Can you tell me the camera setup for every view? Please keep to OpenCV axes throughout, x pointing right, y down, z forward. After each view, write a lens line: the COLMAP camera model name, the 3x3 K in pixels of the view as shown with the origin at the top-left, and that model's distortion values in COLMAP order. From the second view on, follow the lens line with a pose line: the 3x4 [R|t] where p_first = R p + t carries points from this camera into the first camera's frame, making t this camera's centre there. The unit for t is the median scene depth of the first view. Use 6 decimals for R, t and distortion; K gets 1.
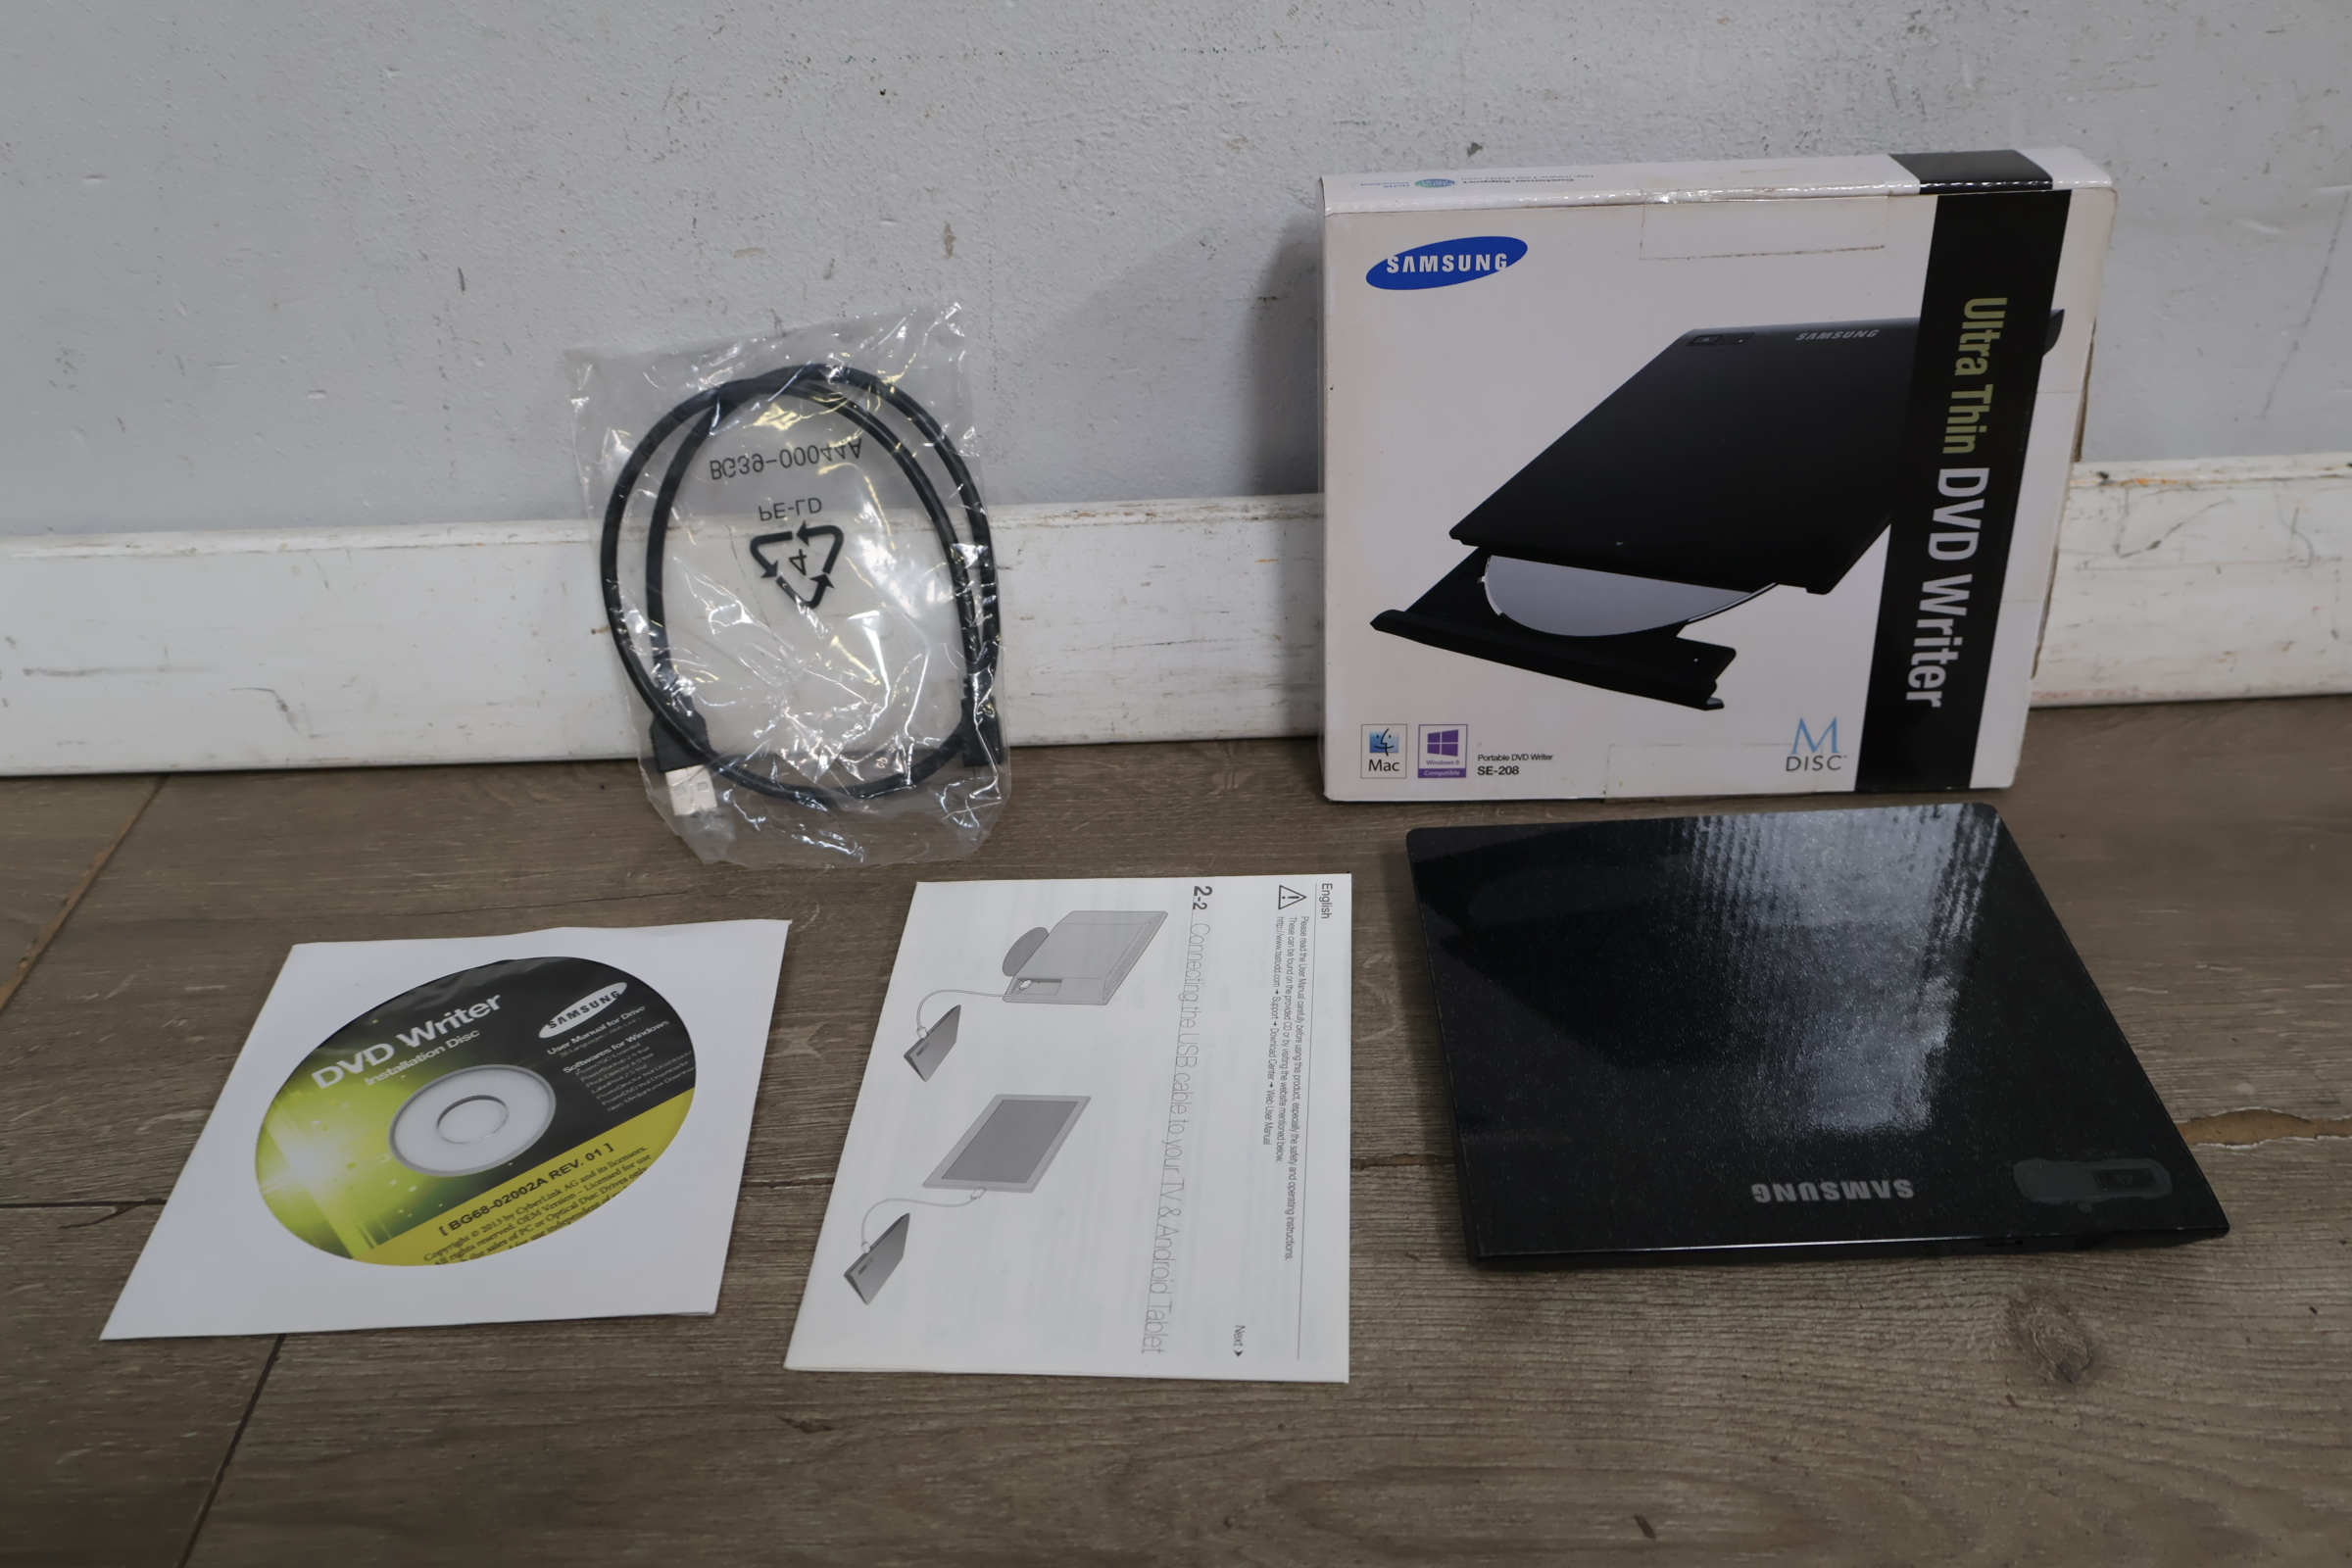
lens RADIAL K [[2260.2, 0, 1165.2], [0, 2260.2, 792.5], [0, 0, 1]] dist [0.017645, 0.000000]
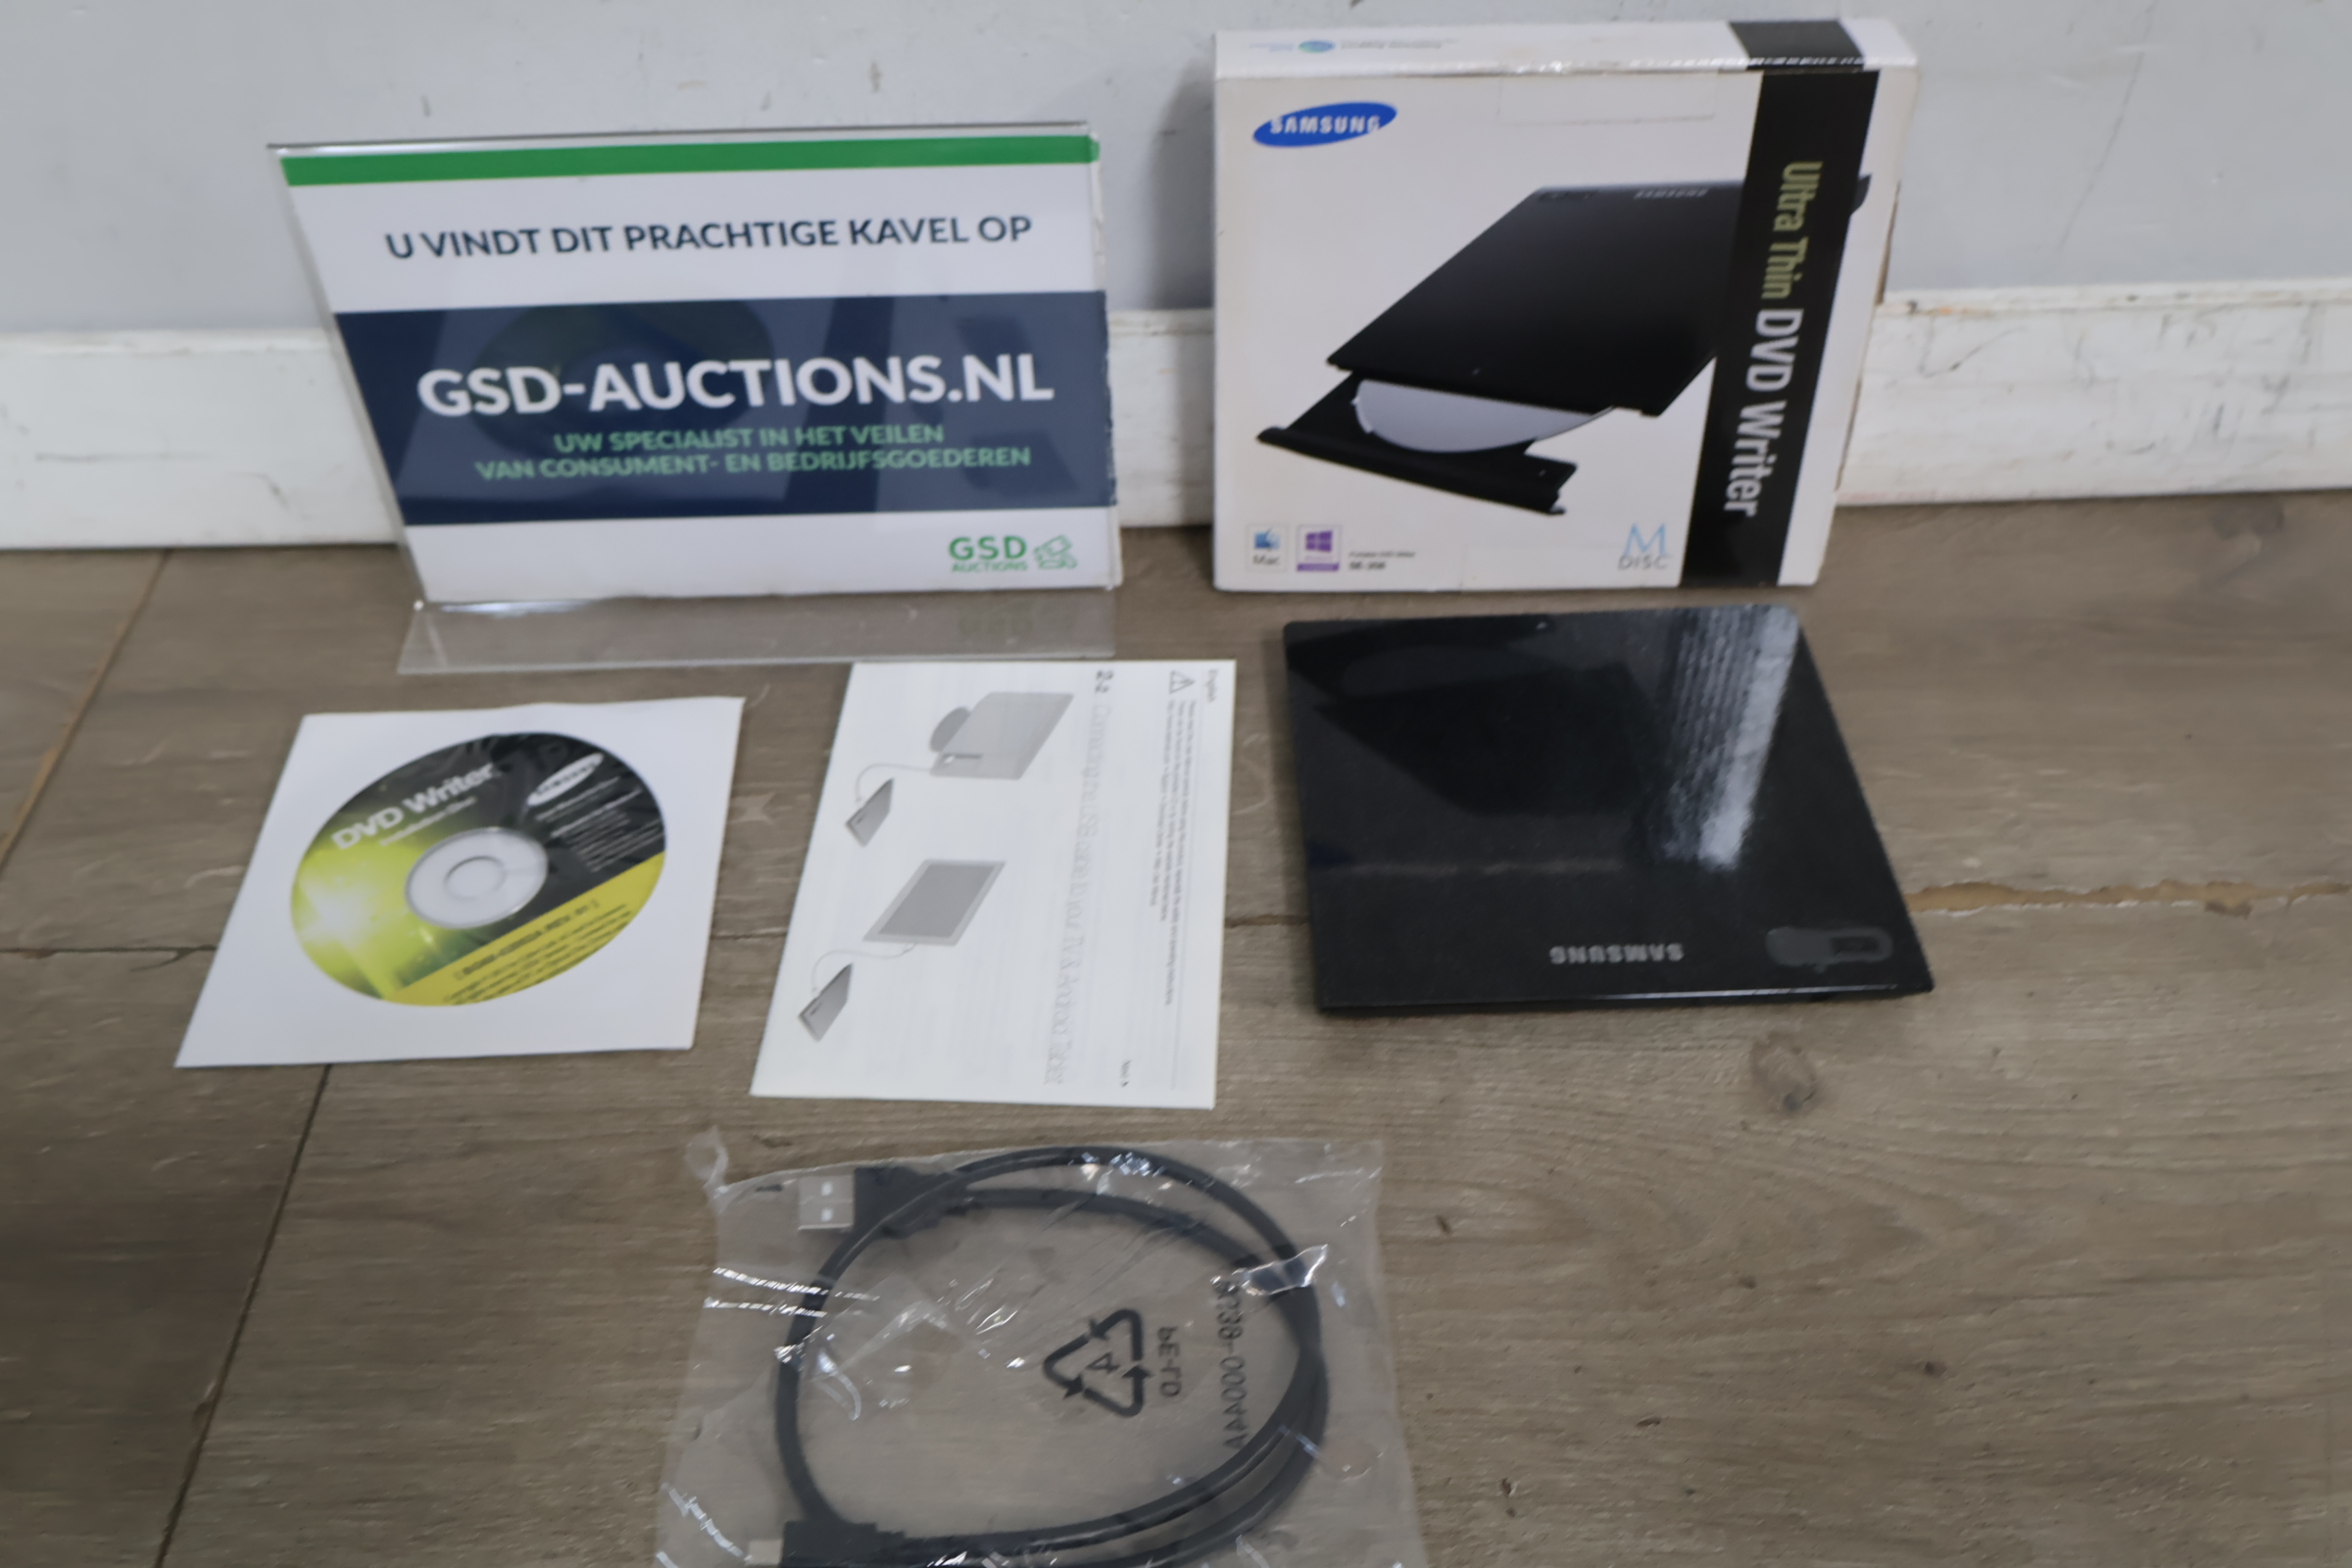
lens RADIAL K [[2260.2, 0, 1158.0], [0, 2260.2, 806.6], [0, 0, 1]] dist [0.017645, 0.000000]
pose [[0.999626, 0.005581, 0.026780, 0.013868], [-0.009907, 0.986370, 0.164245, -0.081609], [-0.025498, -0.164449, 0.986056, -0.145086]]
